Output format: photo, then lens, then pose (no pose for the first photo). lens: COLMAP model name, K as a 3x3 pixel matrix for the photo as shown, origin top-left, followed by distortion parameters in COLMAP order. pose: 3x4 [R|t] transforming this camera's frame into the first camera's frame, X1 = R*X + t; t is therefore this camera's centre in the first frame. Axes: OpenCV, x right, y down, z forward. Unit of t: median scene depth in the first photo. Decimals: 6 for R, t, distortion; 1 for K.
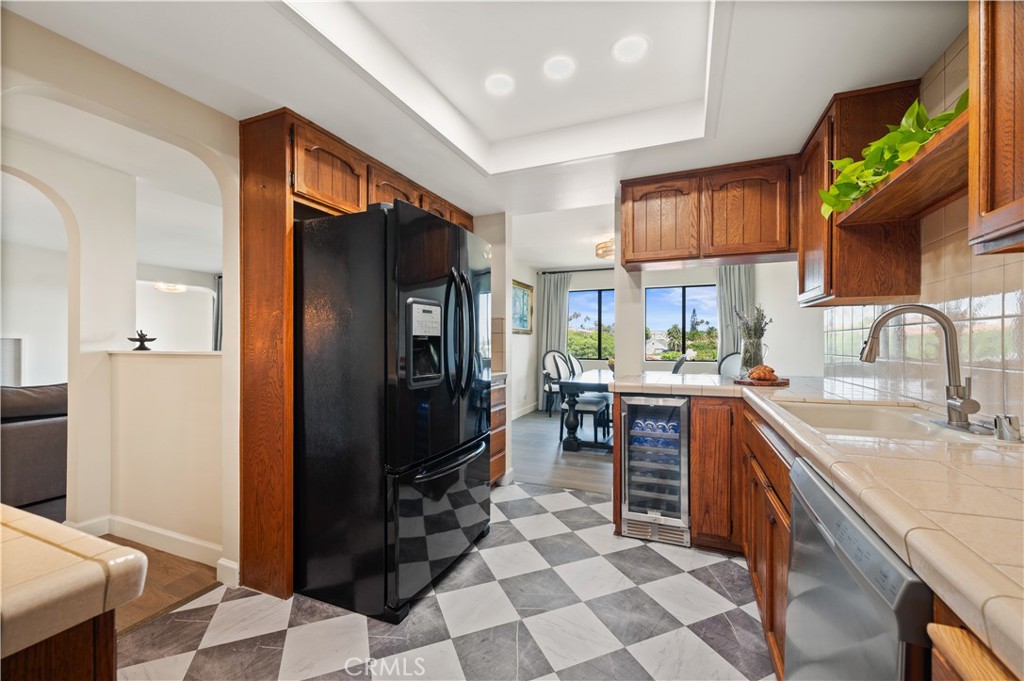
lens RADIAL K [[409.9, 0, 512.8], [0, 409.9, 342.4], [0, 0, 1]] dist [-0.000880, 0.000002]
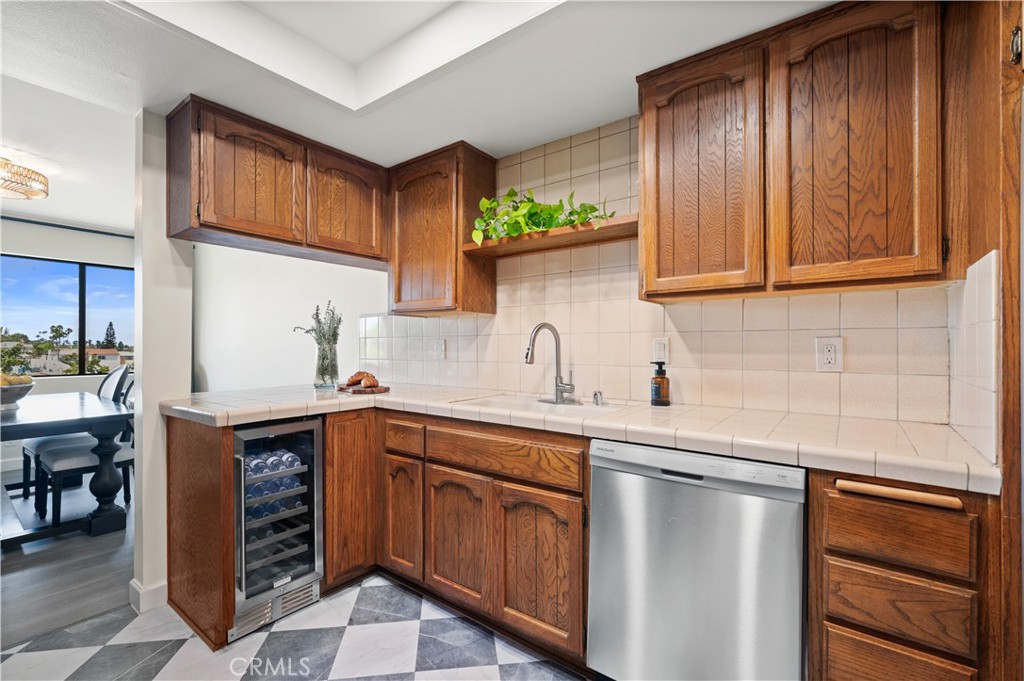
lens RADIAL K [[446.7, 0, 507.6], [0, 446.7, 346.0], [0, 0, 1]] dist [0.002050, -0.000013]
pose [[0.252648, -0.000505, 0.967558, -0.350375], [-0.000368, 1.000000, 0.000618, -0.006278], [-0.967558, -0.000512, 0.252648, 0.433453]]
